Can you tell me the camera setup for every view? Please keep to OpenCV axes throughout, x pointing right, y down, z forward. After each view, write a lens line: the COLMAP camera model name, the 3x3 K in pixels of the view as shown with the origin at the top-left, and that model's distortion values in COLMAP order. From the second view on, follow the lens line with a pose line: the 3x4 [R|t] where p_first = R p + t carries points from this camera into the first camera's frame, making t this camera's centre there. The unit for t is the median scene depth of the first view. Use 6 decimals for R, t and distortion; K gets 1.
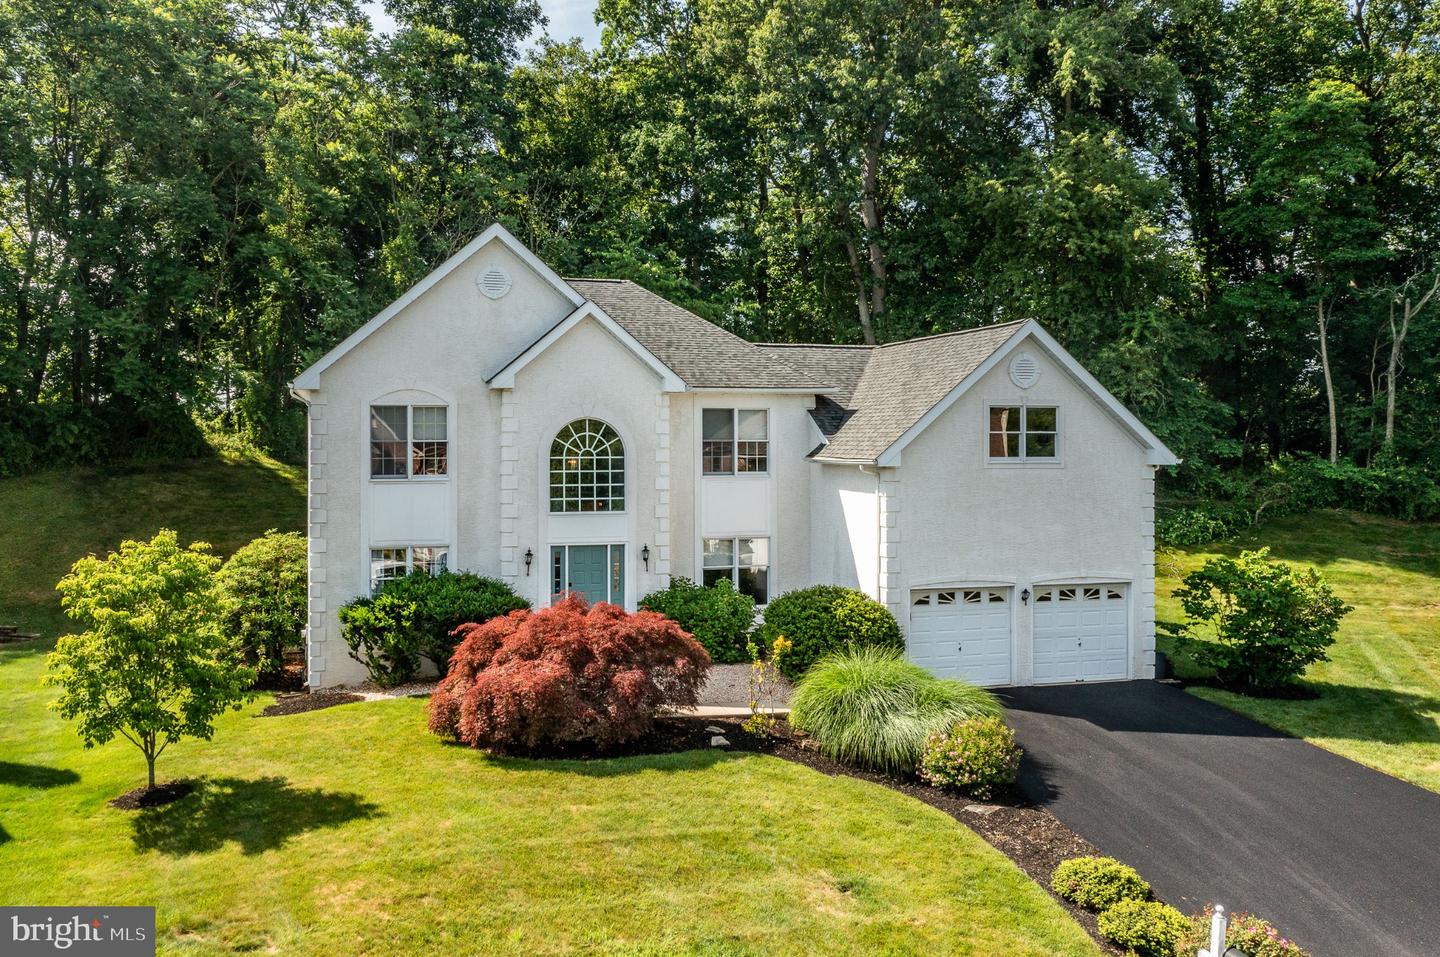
lens RADIAL K [[1204.4, 0, 674.2], [0, 1204.4, 451.4], [0, 0, 1]] dist [-0.001619, 0.011526]
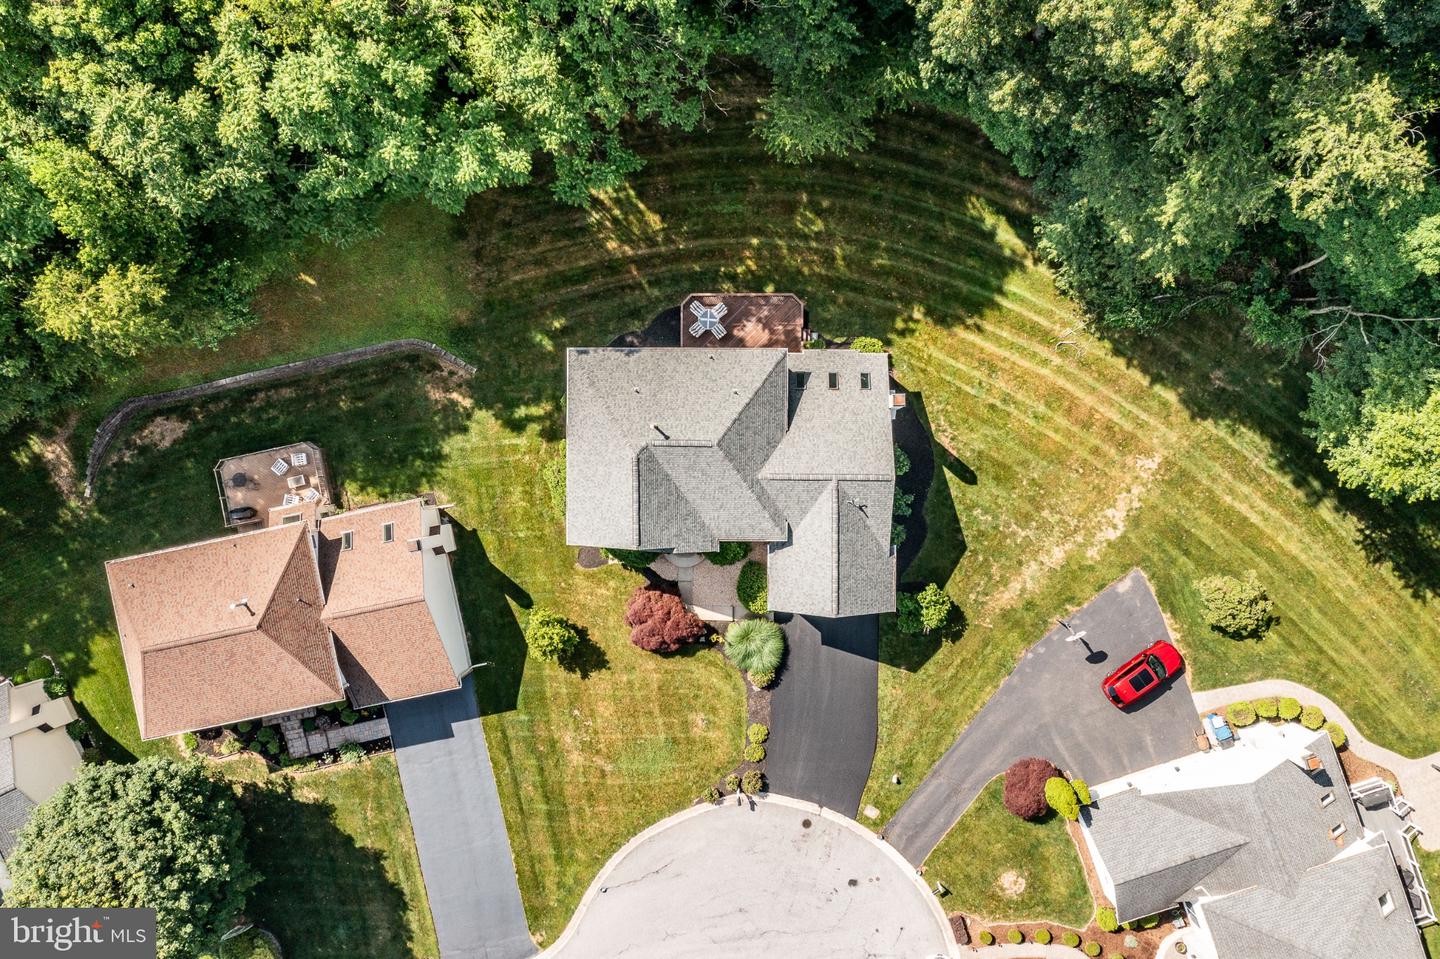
lens RADIAL K [[1136.0, 0, 714.8], [0, 1136.0, 480.1], [0, 0, 1]] dist [-0.004438, 0.054509]
pose [[0.963646, 0.264790, -0.035689, 0.054364], [0.036817, 0.000702, 0.999322, -2.498651], [0.264635, -0.964306, -0.009072, 1.189412]]
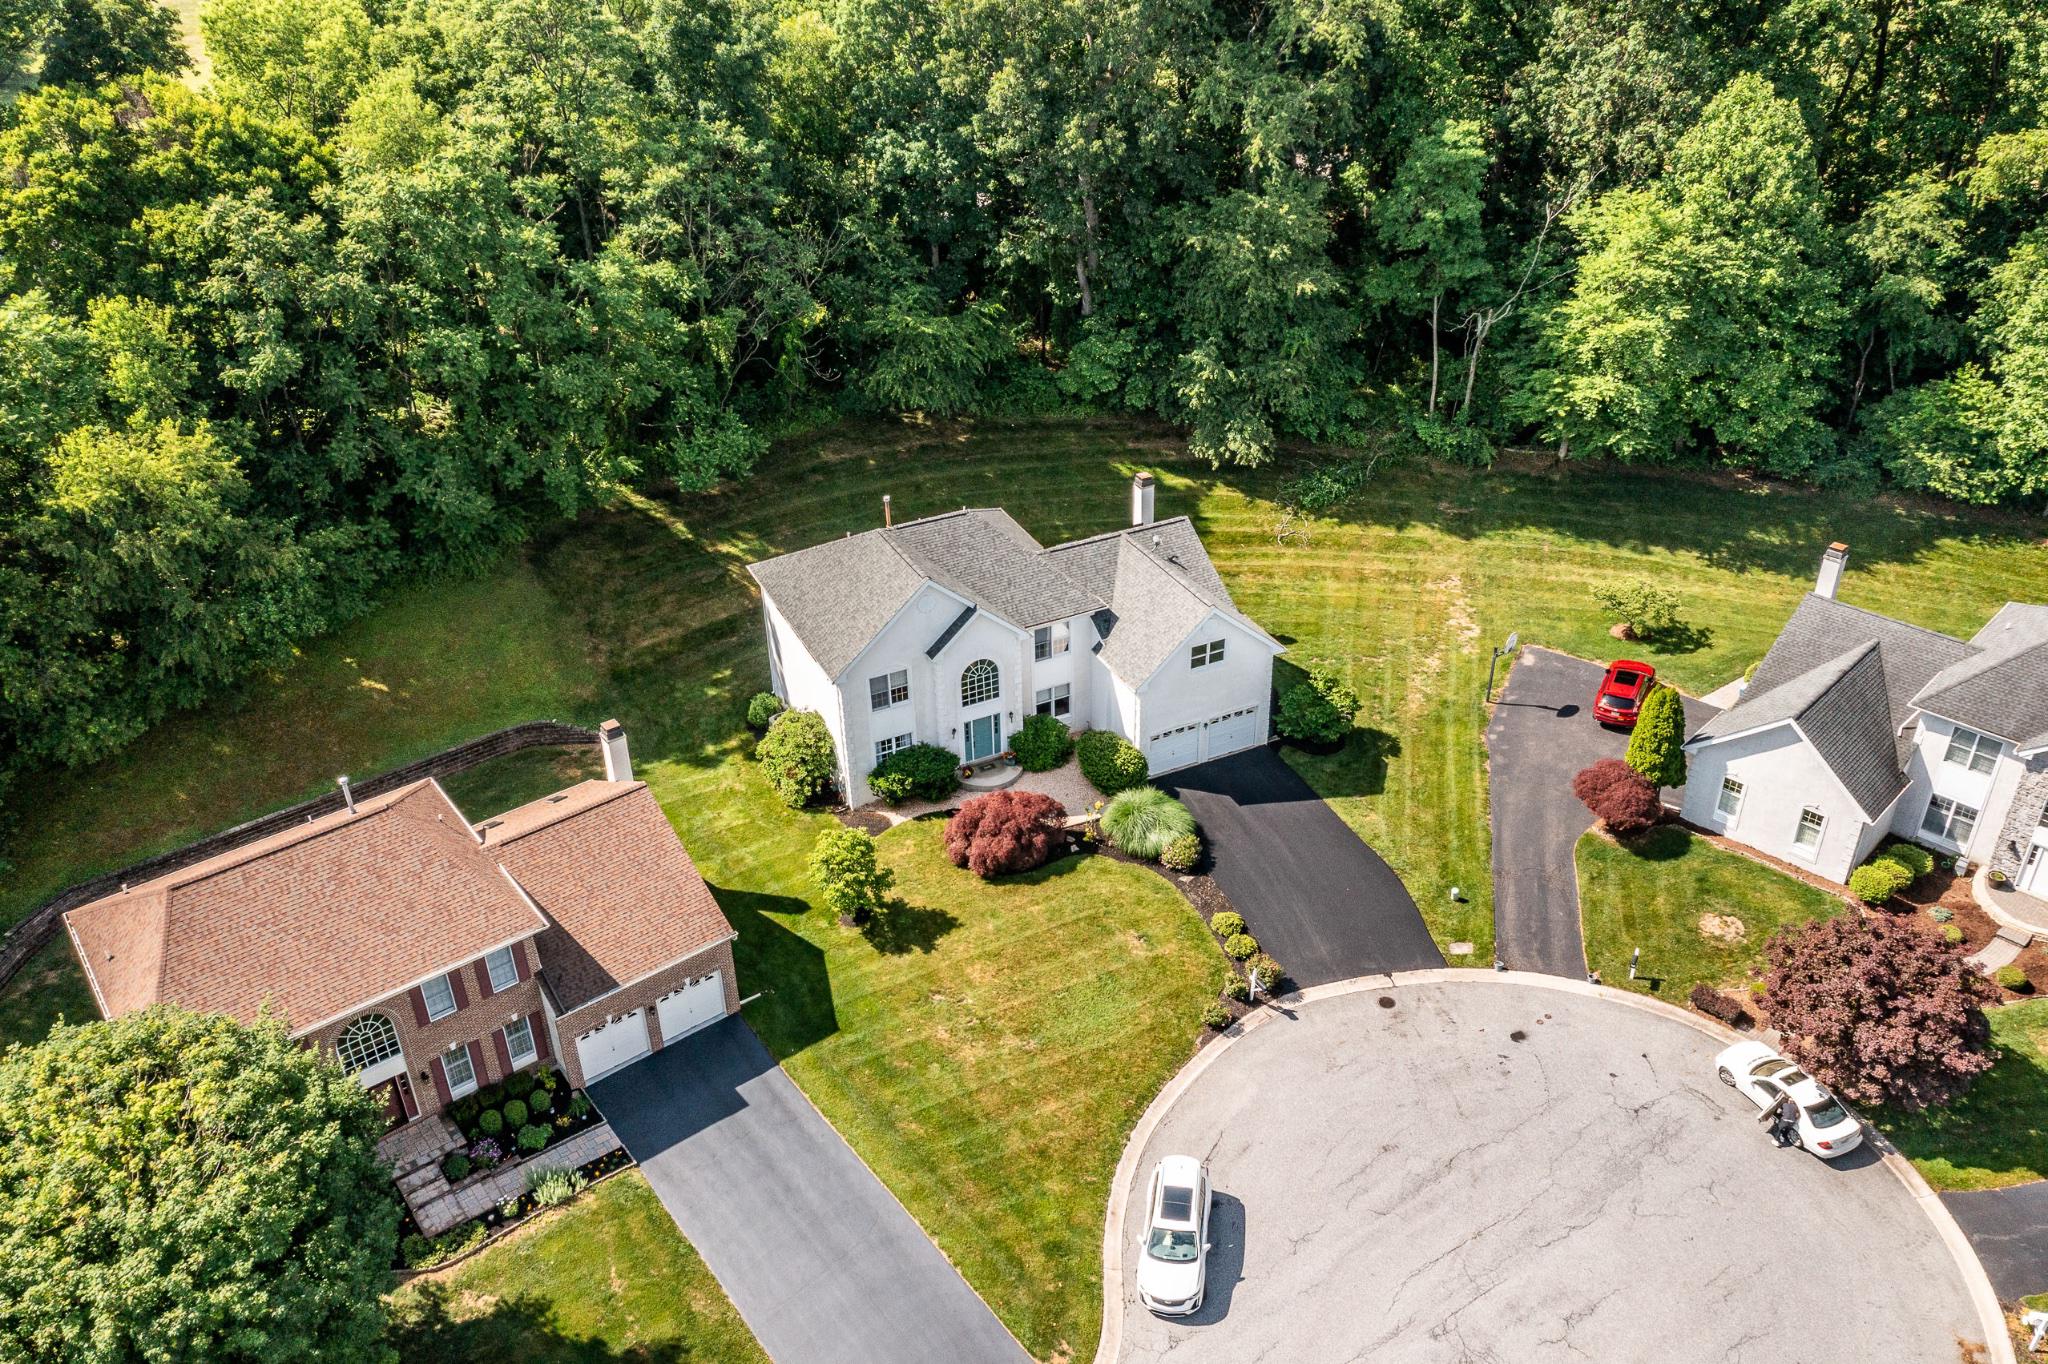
lens RADIAL K [[1615.6, 0, 1016.6], [0, 1615.6, 682.9], [0, 0, 1]] dist [-0.004438, 0.054509]
pose [[0.983567, -0.112262, 0.141397, -0.374646], [0.022845, 0.854266, 0.519333, -1.298044], [-0.179092, -0.507569, 0.842793, -1.127322]]
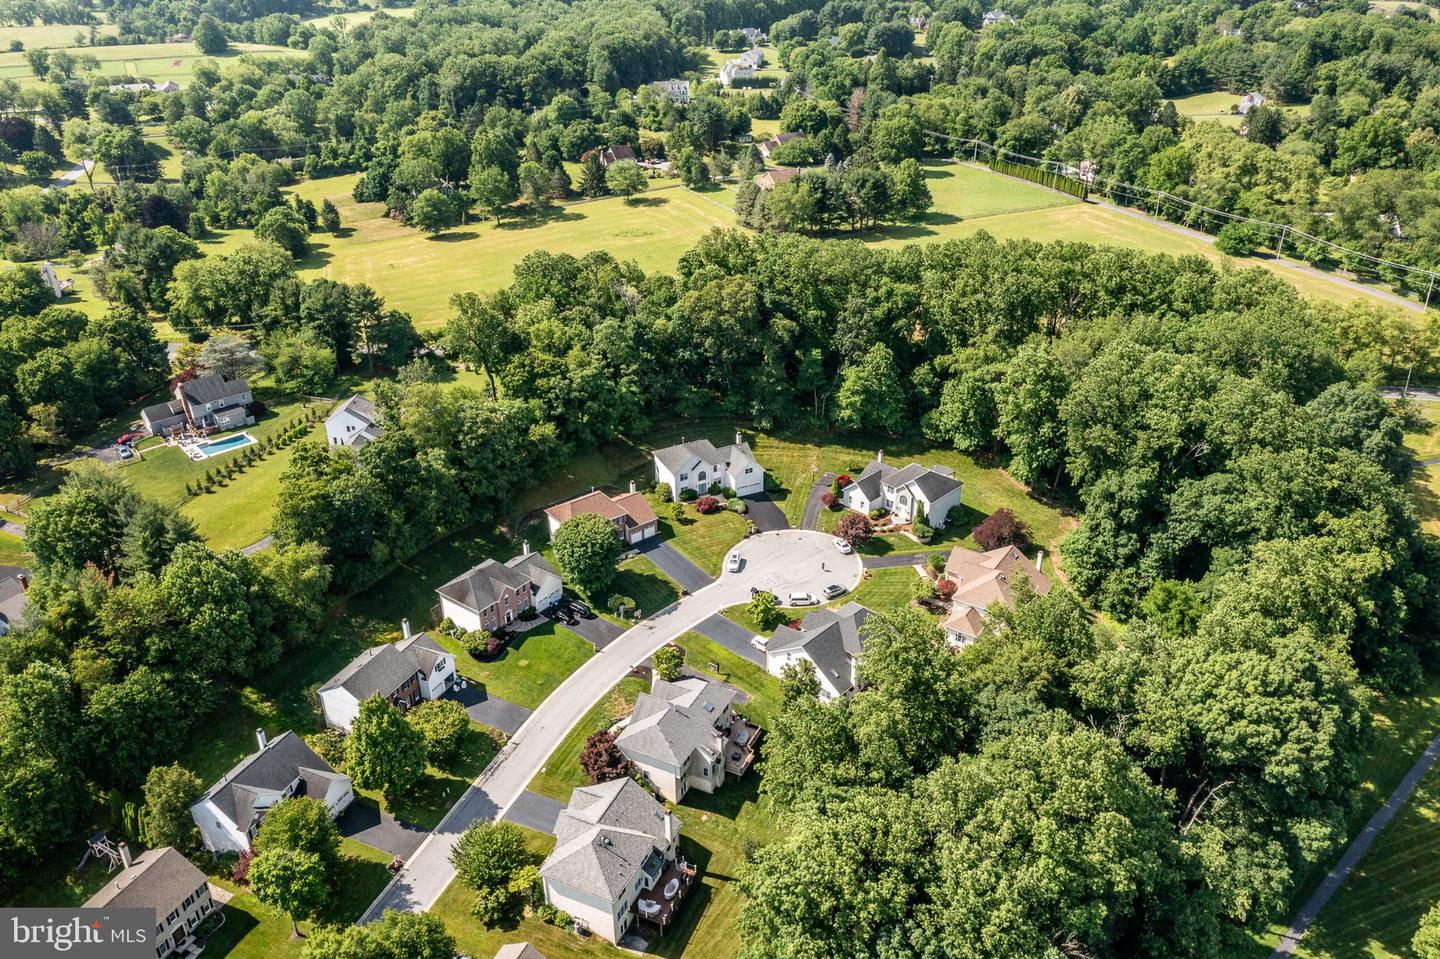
lens RADIAL K [[1136.0, 0, 714.8], [0, 1136.0, 480.1], [0, 0, 1]] dist [-0.004438, 0.054509]
pose [[0.985013, -0.093831, 0.144724, -1.236885], [0.014174, 0.880274, 0.474253, -4.074943], [-0.171897, -0.465094, 0.868412, -6.552941]]
